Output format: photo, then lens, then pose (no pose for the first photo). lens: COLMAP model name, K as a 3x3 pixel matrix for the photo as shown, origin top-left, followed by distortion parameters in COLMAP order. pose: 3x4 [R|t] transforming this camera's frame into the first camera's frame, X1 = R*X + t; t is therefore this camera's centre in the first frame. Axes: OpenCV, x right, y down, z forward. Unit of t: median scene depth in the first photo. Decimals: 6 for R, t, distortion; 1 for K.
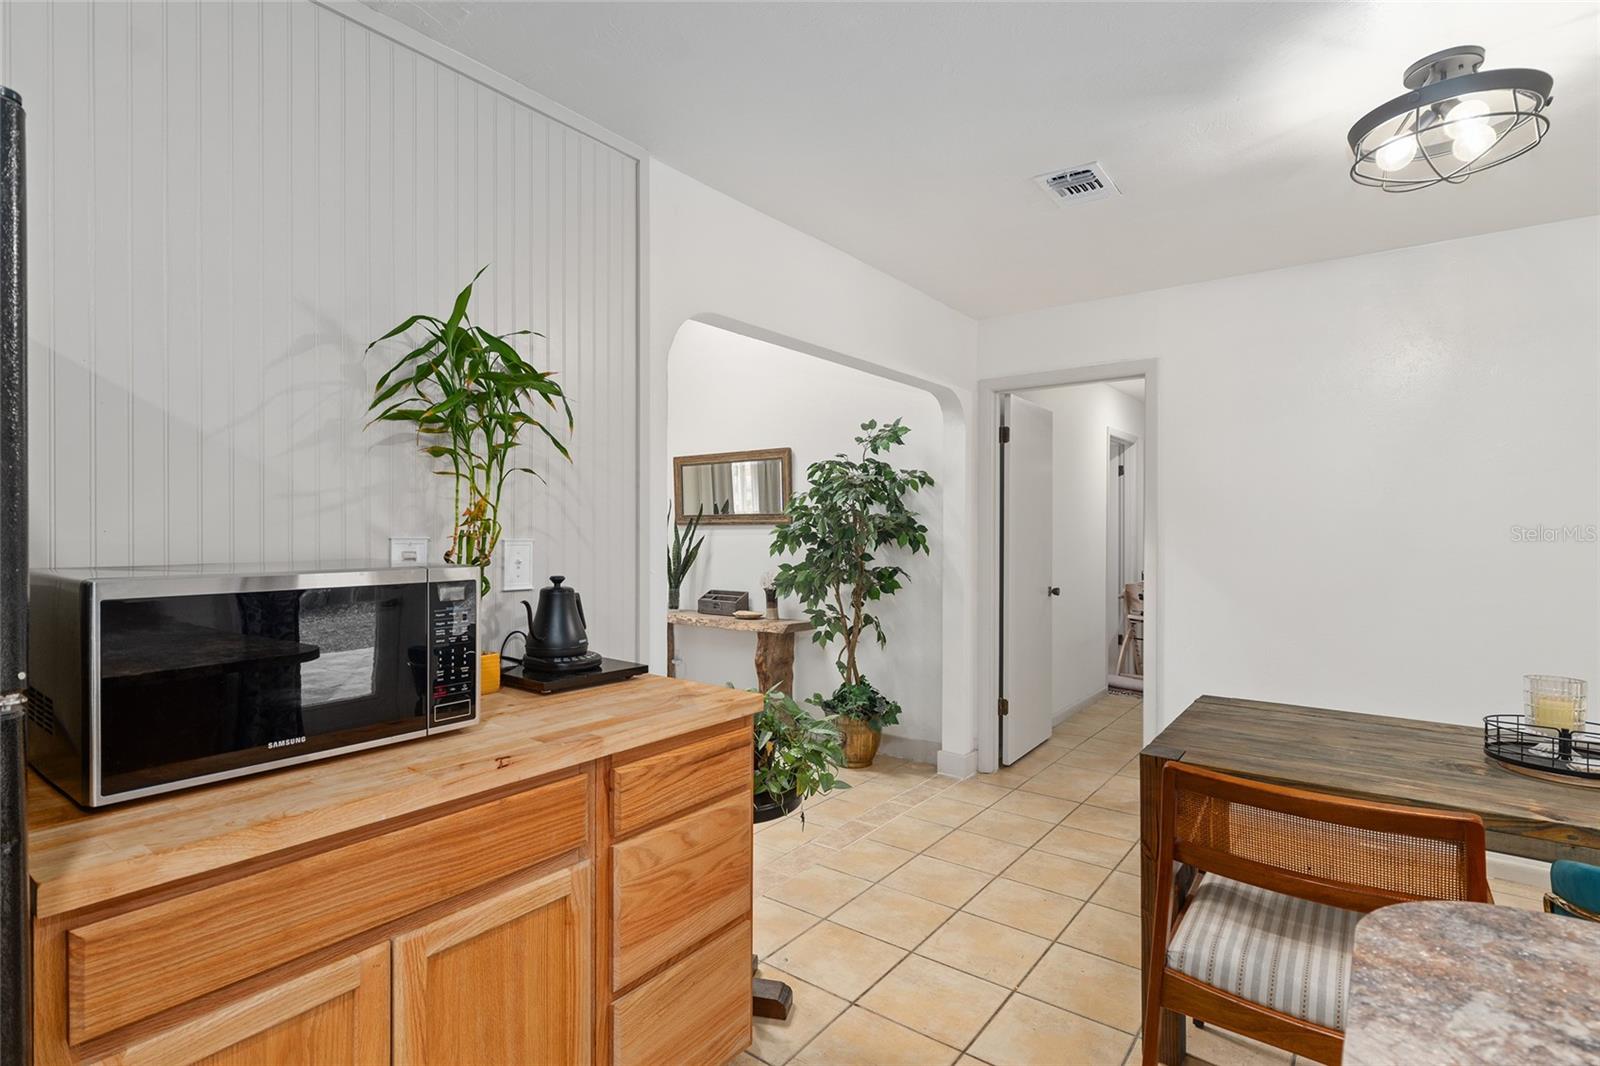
lens RADIAL K [[776.5, 0, 800.0], [0, 776.5, 533.0], [0, 0, 1]] dist [-0.001015, 0.000149]
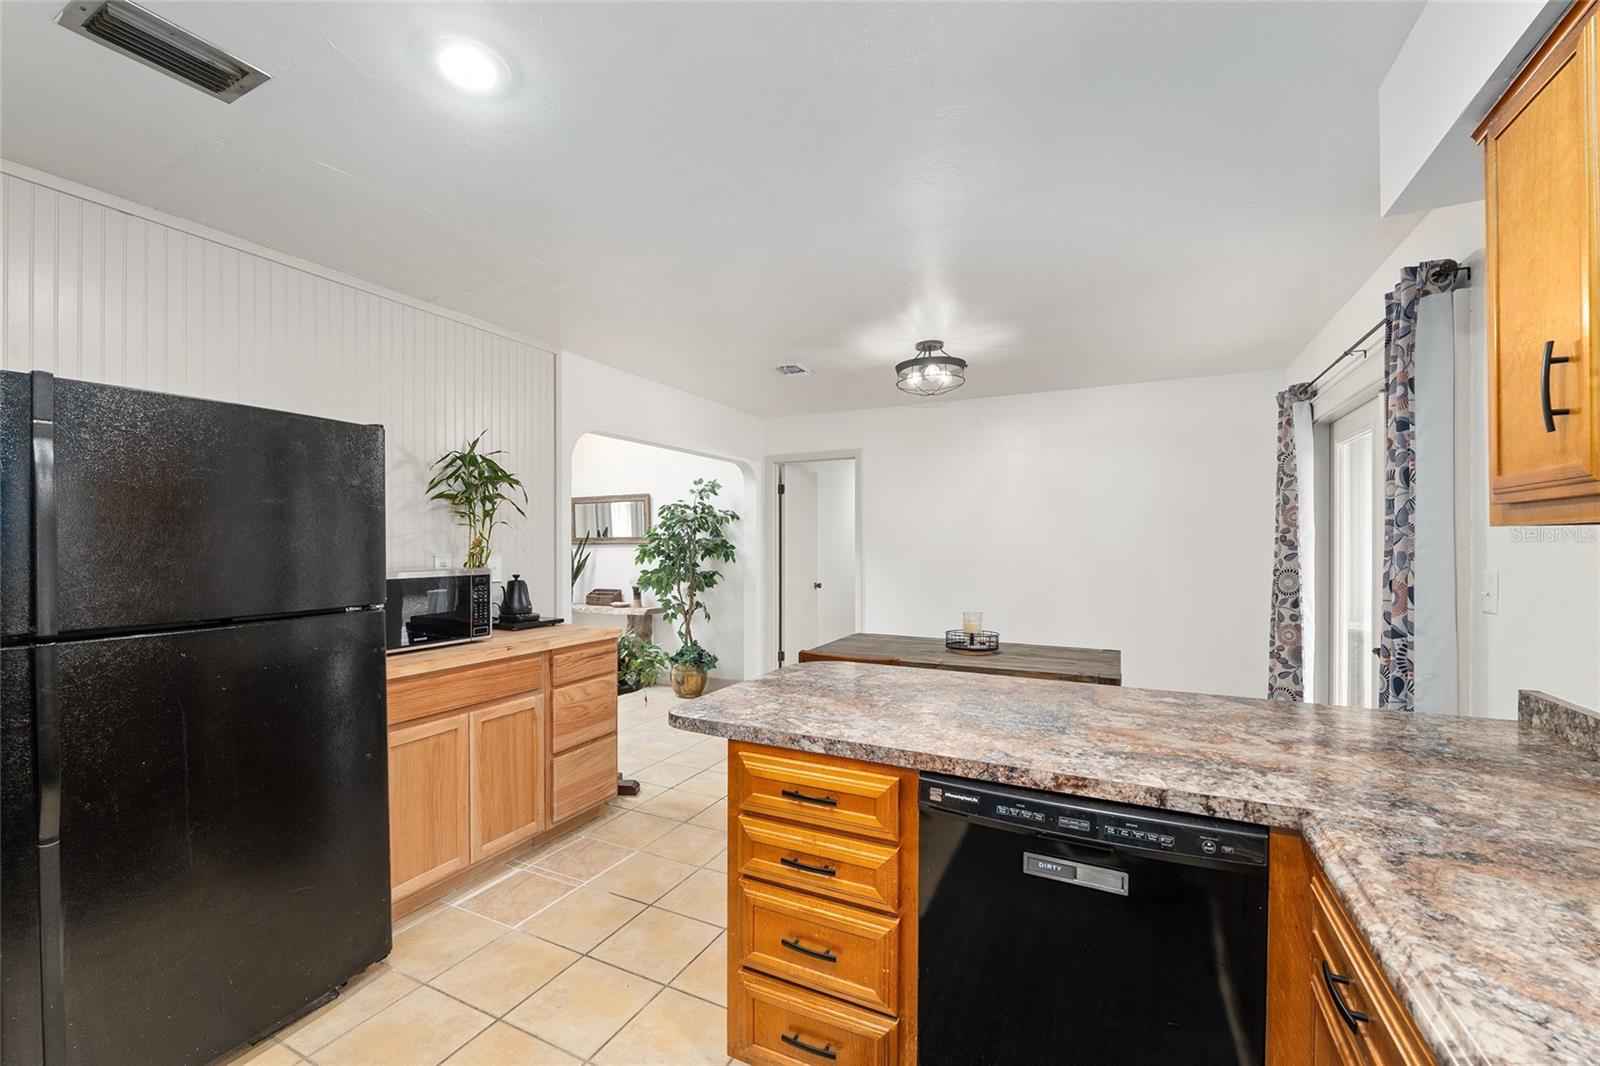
lens RADIAL K [[655.0, 0, 793.0], [0, 655.0, 541.5], [0, 0, 1]] dist [-0.008891, 0.000076]
pose [[0.983660, -0.003584, 0.180003, 0.039279], [0.005116, 0.999955, -0.008050, -0.005513], [-0.179966, 0.008839, 0.983633, -0.364741]]
